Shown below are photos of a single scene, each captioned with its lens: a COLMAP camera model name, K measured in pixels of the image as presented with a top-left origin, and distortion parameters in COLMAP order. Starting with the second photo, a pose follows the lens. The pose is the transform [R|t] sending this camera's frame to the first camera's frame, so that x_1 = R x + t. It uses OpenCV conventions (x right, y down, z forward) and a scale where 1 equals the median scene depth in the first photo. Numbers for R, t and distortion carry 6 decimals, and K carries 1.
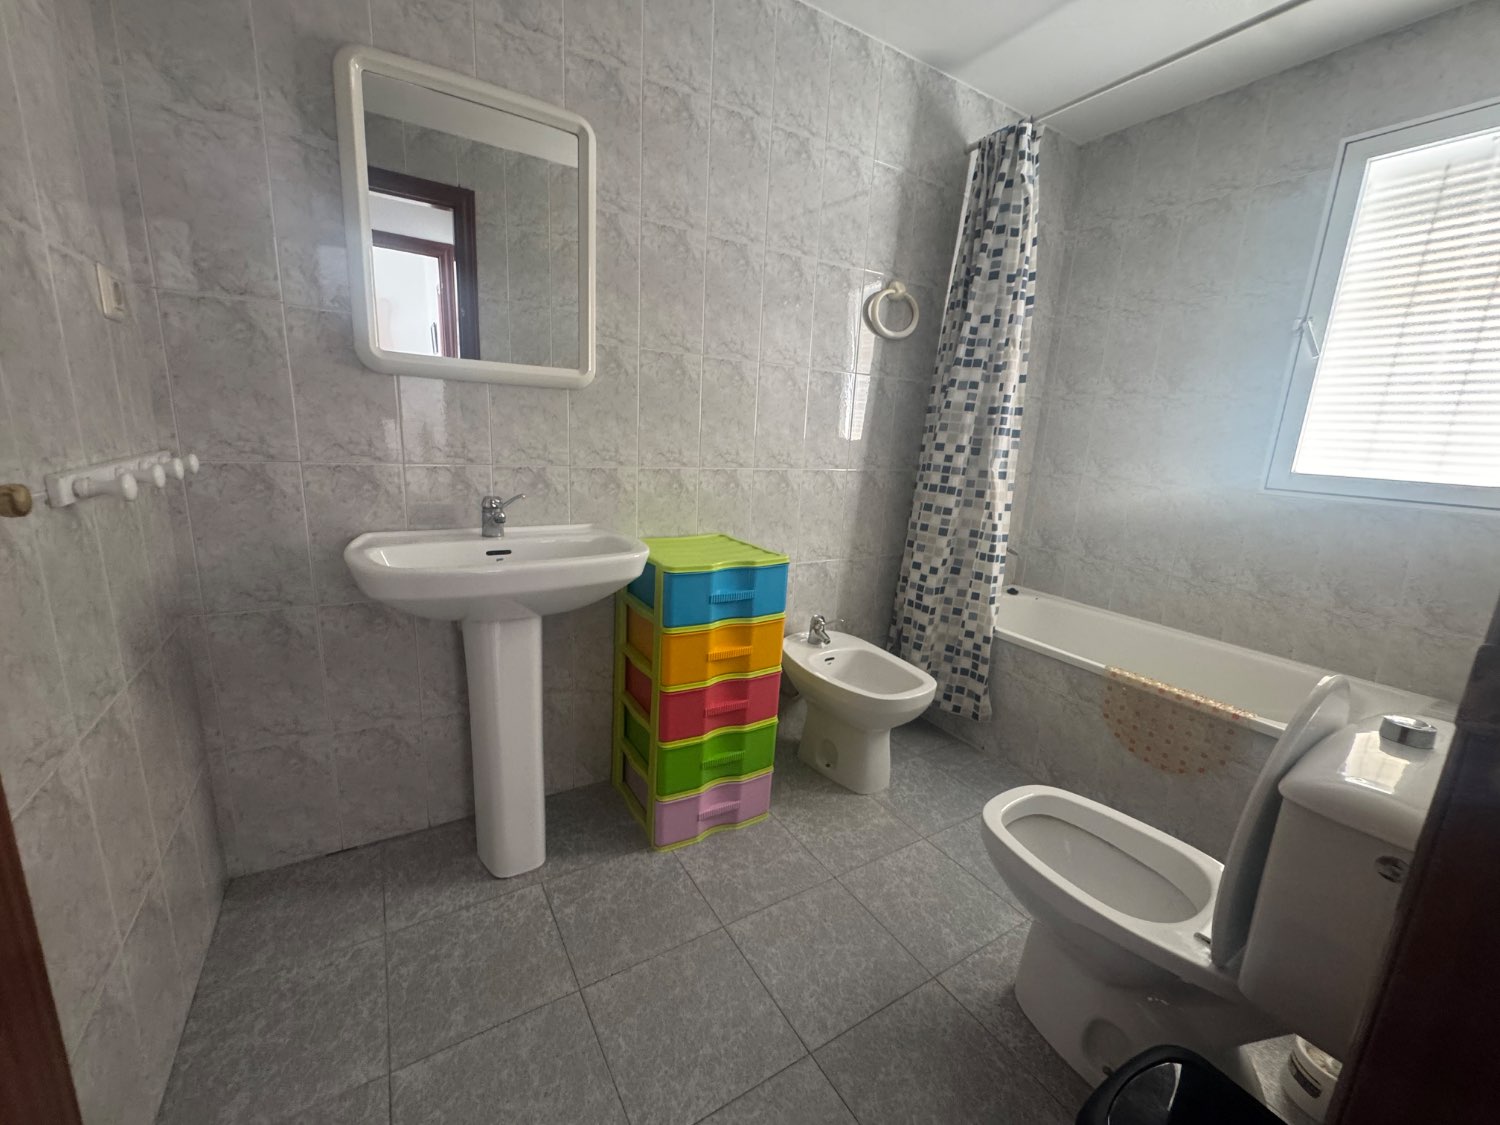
lens RADIAL K [[600.9, 0, 748.8], [0, 600.9, 561.6], [0, 0, 1]] dist [-0.003264, 0.000019]
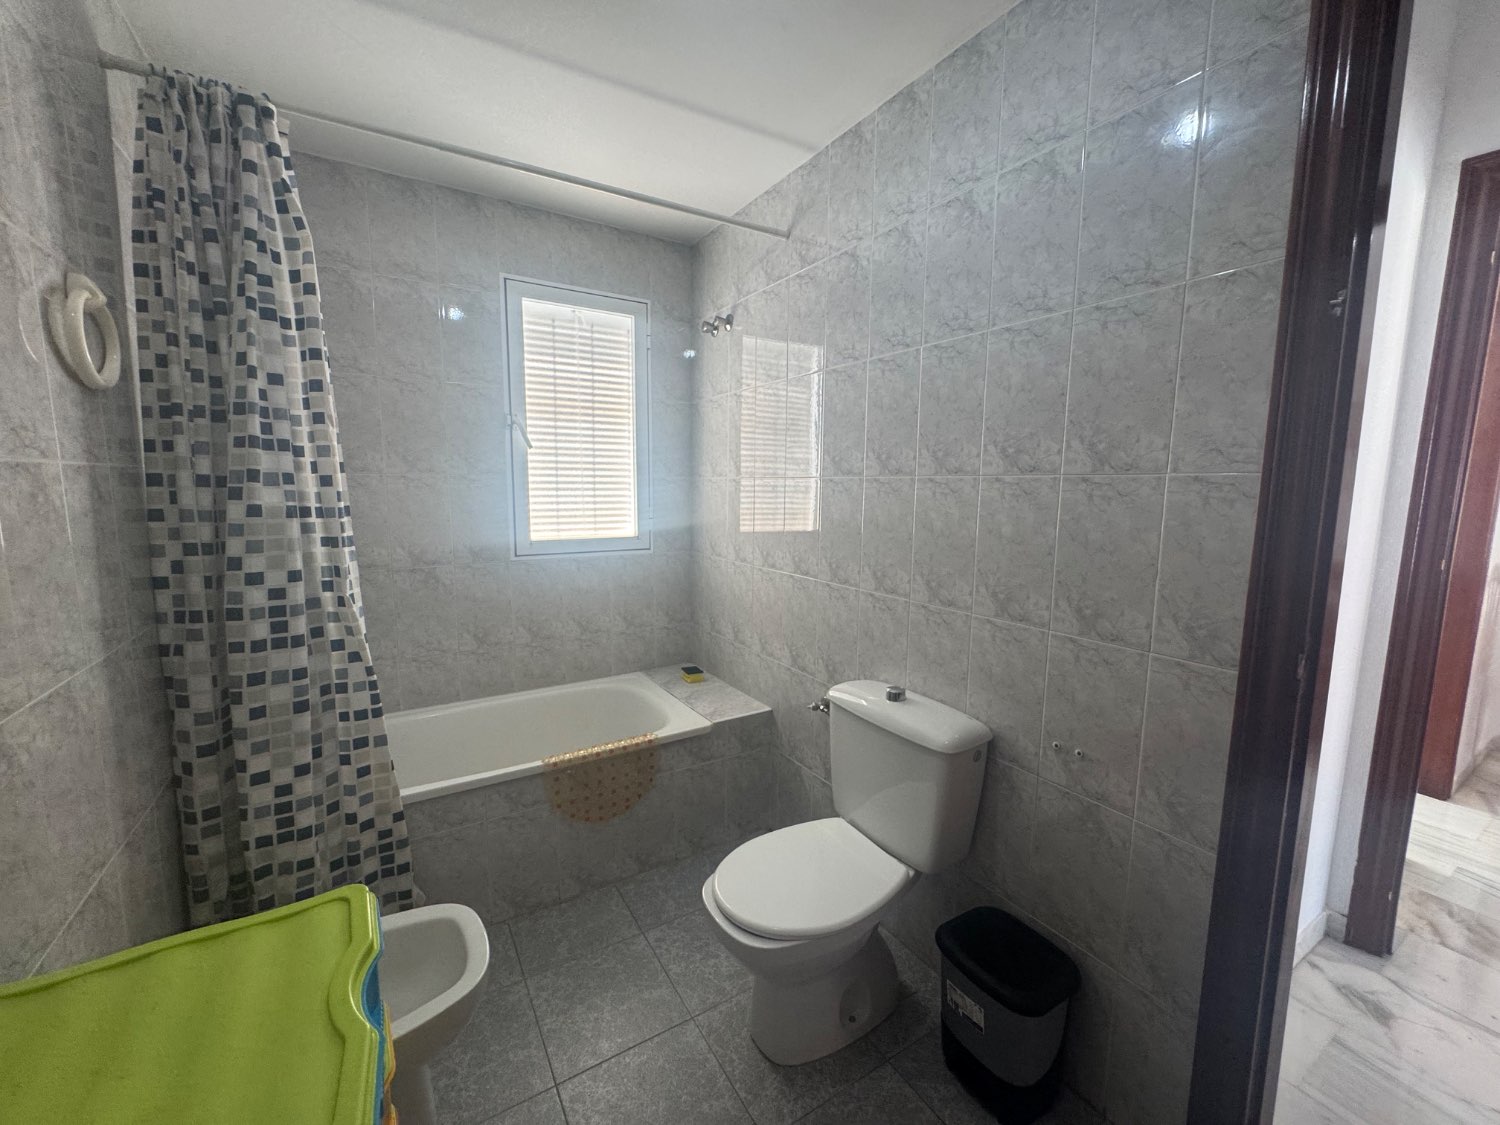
lens RADIAL K [[600.9, 0, 748.8], [0, 600.9, 561.6], [0, 0, 1]] dist [-0.003264, 0.000019]
pose [[0.000779, -0.181366, 0.983415, -0.270299], [0.205724, 0.962409, 0.177329, -0.212428], [-0.978610, 0.202174, 0.038061, 0.488281]]
